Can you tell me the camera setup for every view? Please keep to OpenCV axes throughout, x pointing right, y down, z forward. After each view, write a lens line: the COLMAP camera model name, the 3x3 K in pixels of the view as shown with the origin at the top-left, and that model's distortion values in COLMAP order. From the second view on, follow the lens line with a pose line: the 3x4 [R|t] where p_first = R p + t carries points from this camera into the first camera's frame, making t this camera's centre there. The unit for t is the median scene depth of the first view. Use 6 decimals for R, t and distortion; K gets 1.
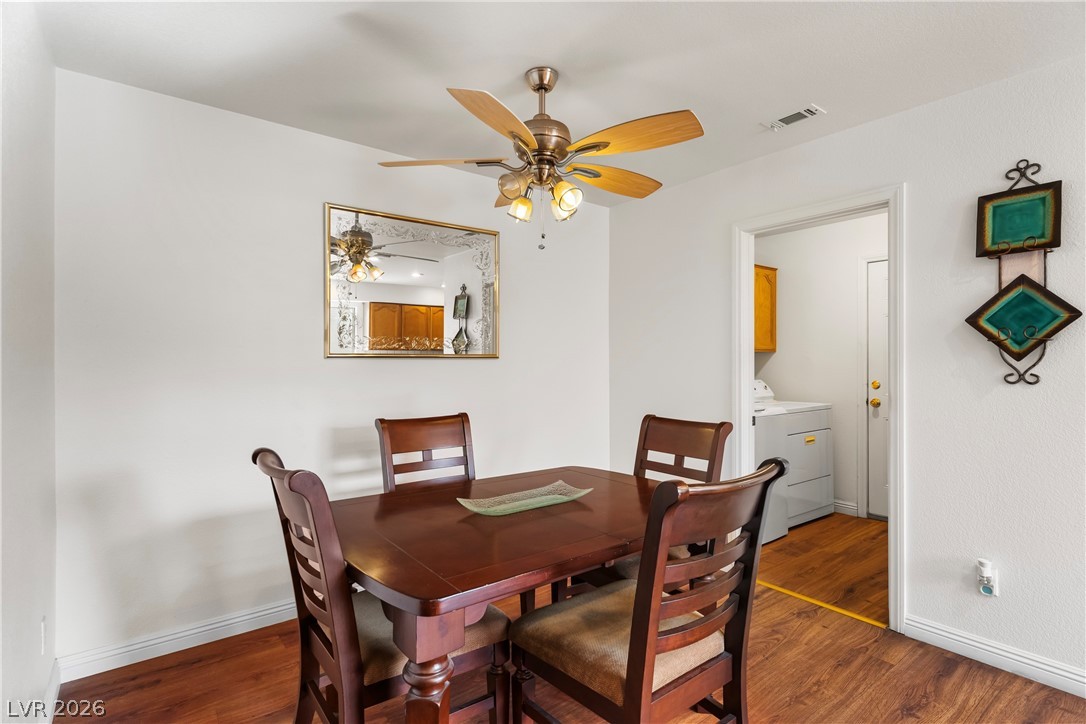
lens RADIAL K [[539.7, 0, 543.0], [0, 539.7, 362.0], [0, 0, 1]] dist [0.000628, 0.000025]
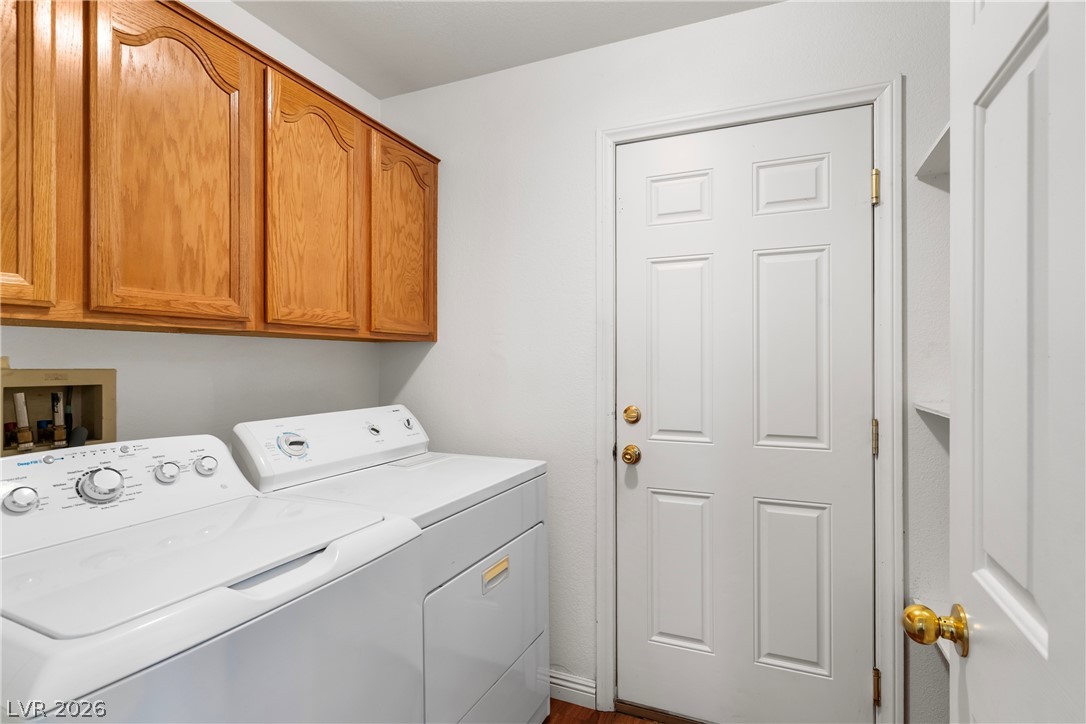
lens RADIAL K [[539.7, 0, 543.0], [0, 539.7, 362.0], [0, 0, 1]] dist [0.000628, 0.000025]
pose [[0.881013, 0.000260, 0.473091, 0.305752], [0.000344, 0.999999, -0.001190, -0.000691], [-0.473091, 0.001211, 0.881013, 0.576458]]
